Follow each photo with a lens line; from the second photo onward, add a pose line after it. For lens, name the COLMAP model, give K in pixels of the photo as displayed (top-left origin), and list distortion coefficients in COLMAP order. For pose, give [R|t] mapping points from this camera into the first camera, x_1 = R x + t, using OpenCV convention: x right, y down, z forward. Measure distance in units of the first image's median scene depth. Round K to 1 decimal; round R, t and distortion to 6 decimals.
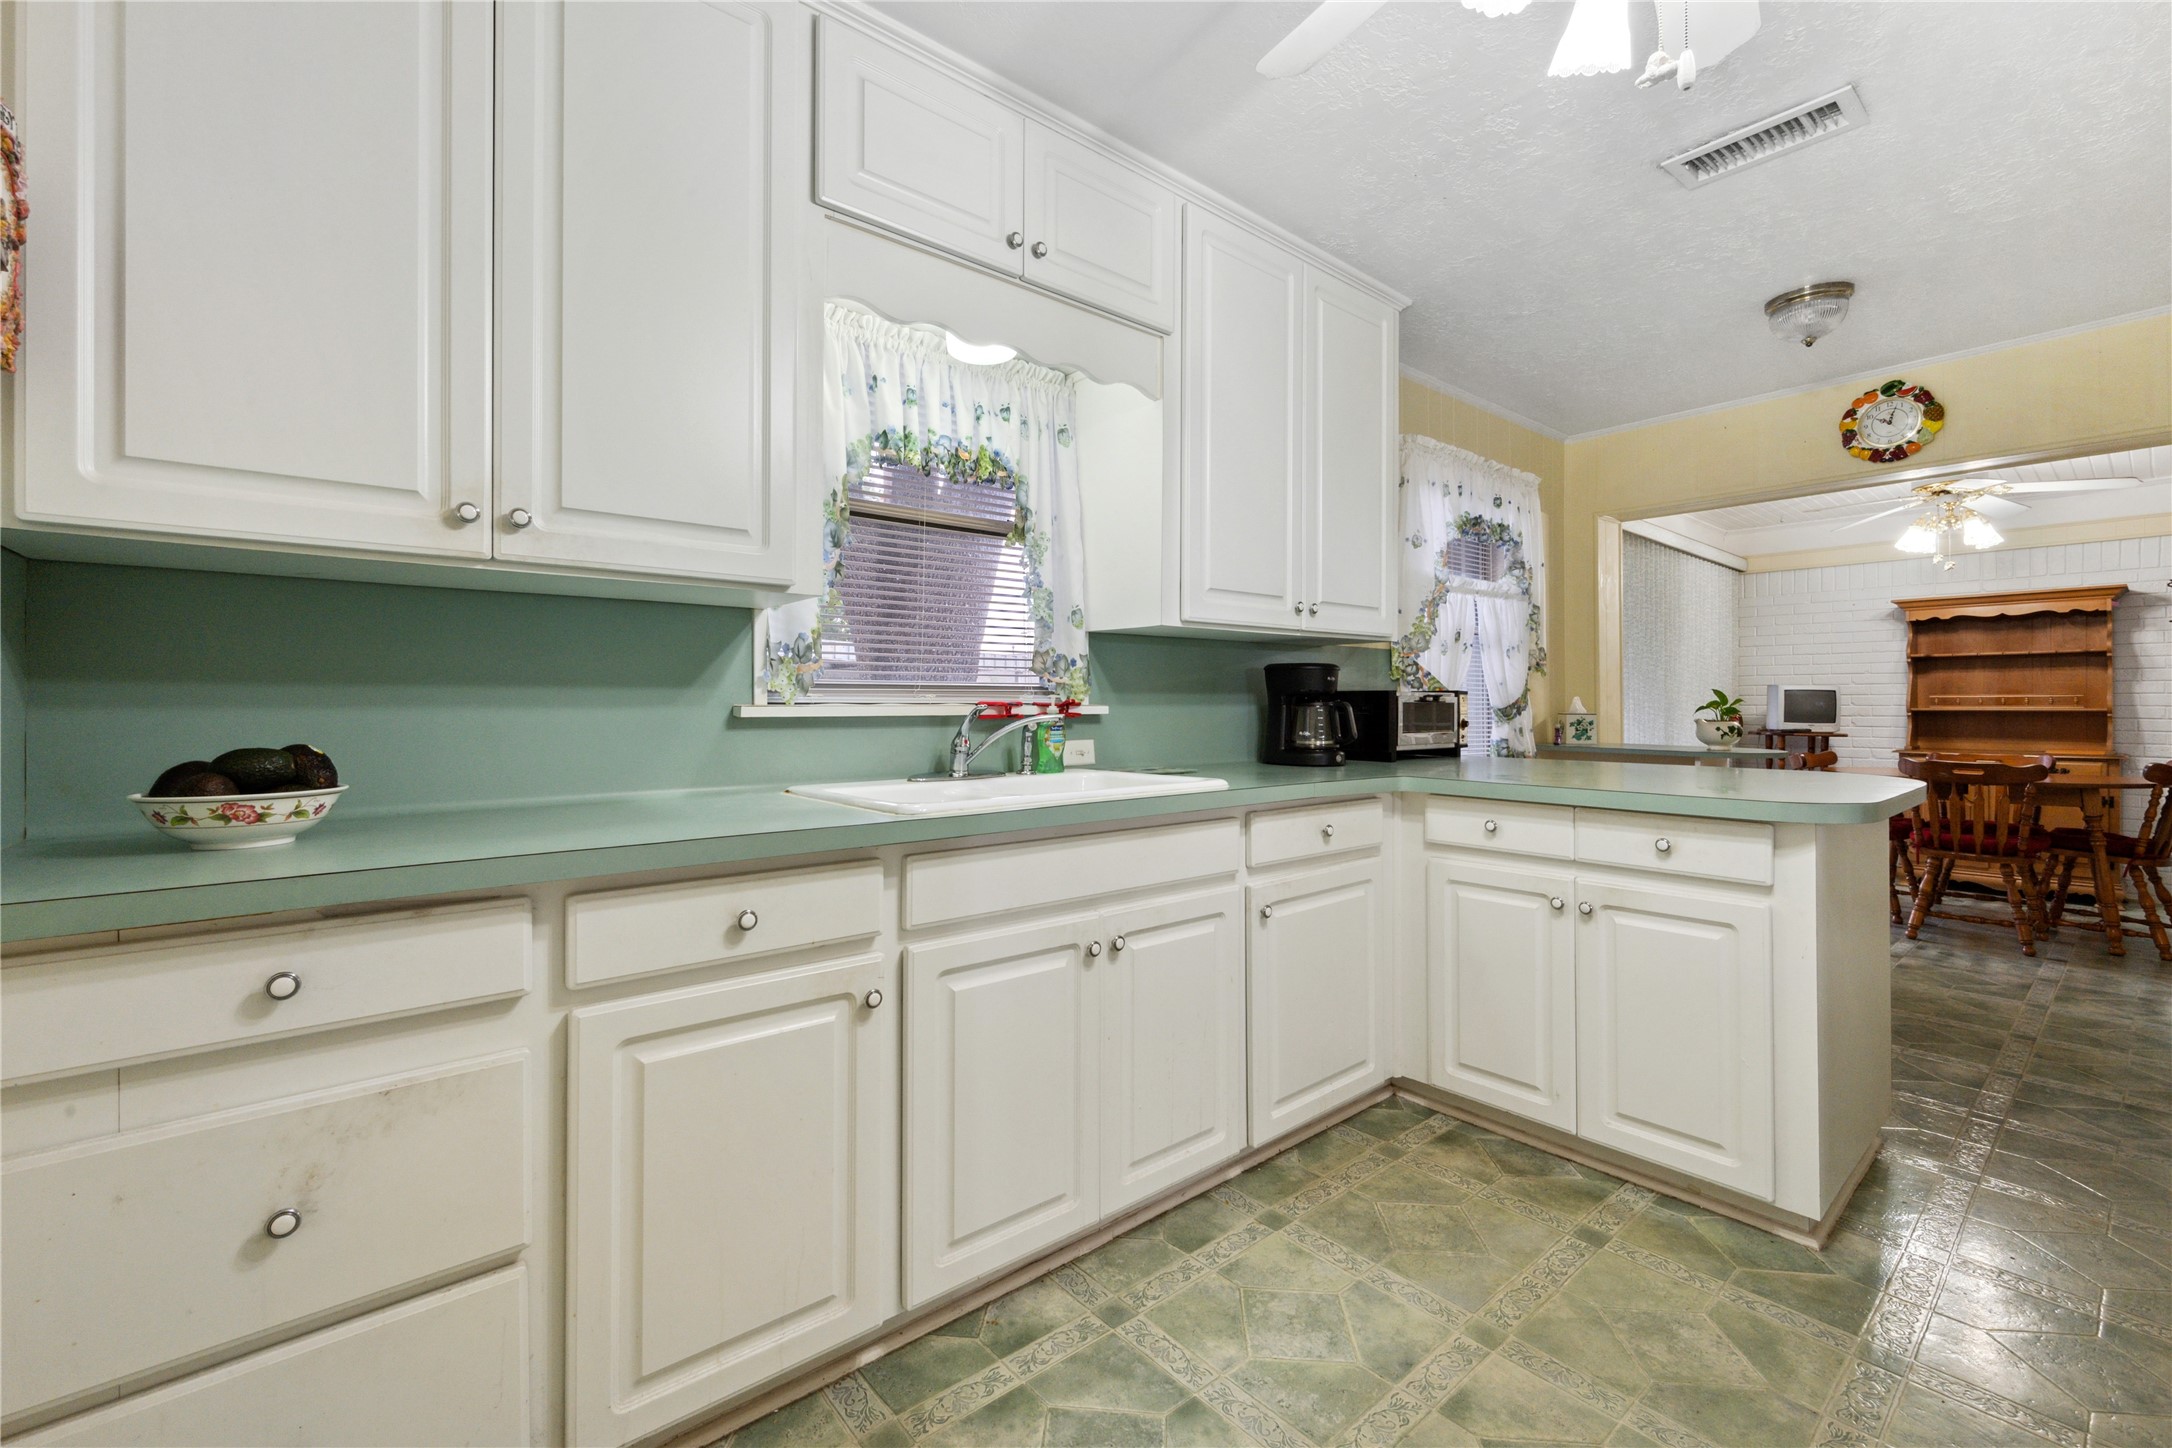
lens RADIAL K [[906.6, 0, 1091.8], [0, 906.6, 700.5], [0, 0, 1]] dist [0.000722, -0.000007]
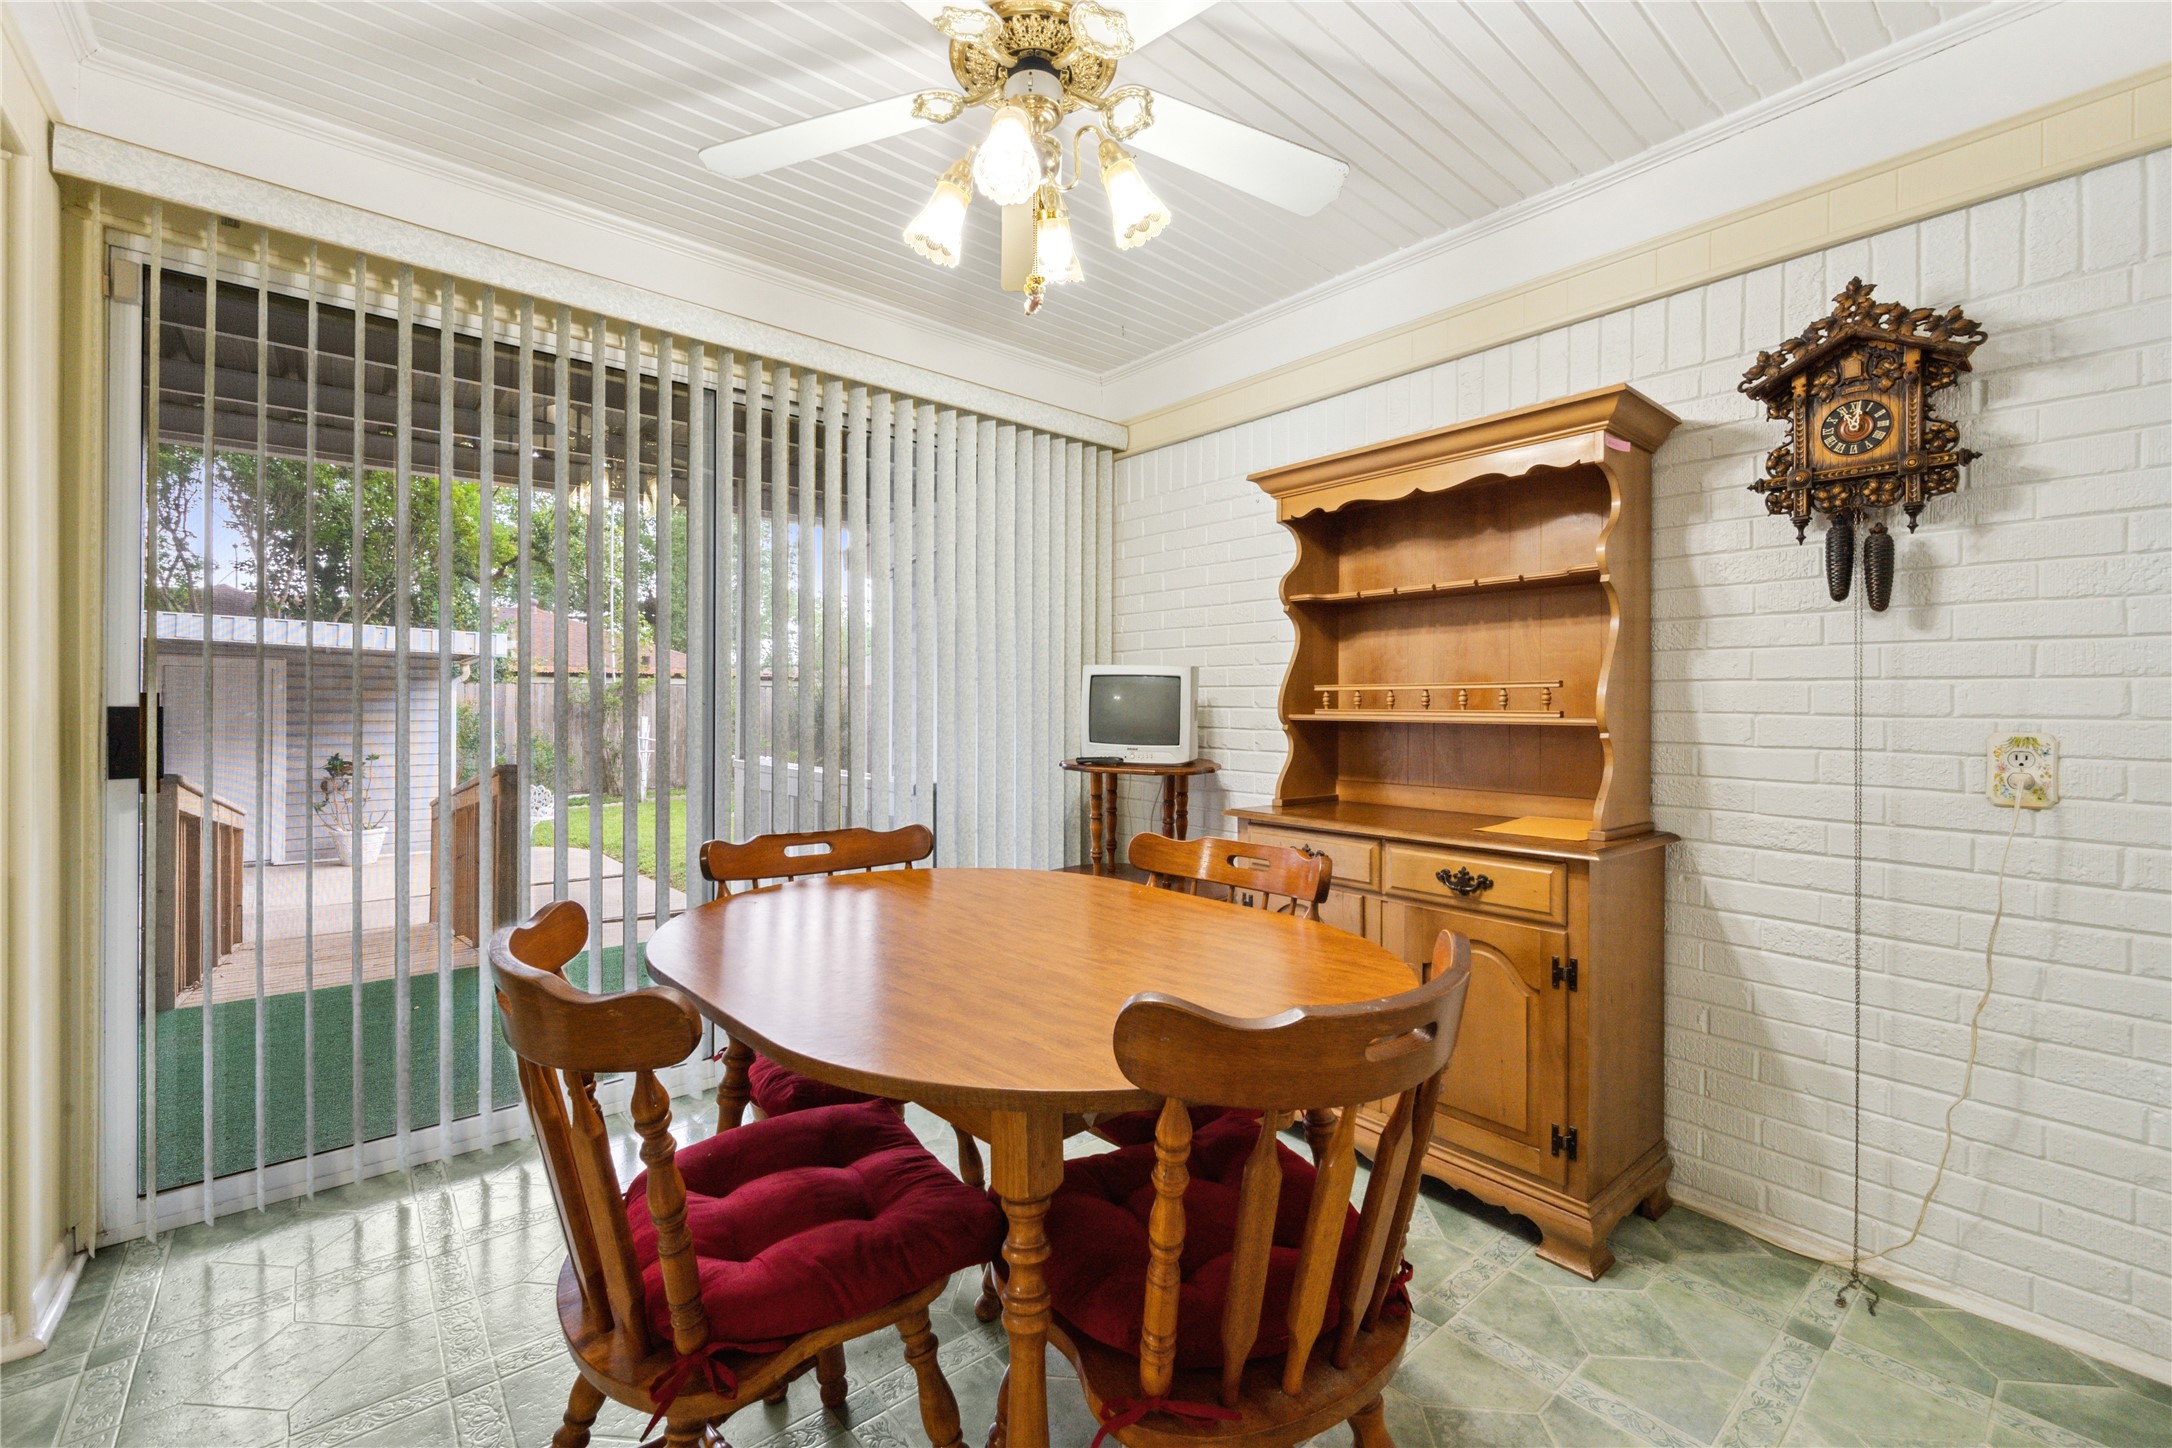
lens RADIAL K [[906.6, 0, 1068.6], [0, 906.6, 710.3], [0, 0, 1]] dist [0.000722, -0.000007]
pose [[0.999725, -0.002091, 0.023353, 1.194473], [0.001685, 0.999848, 0.017376, -0.003303], [-0.023386, -0.017332, 0.999576, 0.838691]]
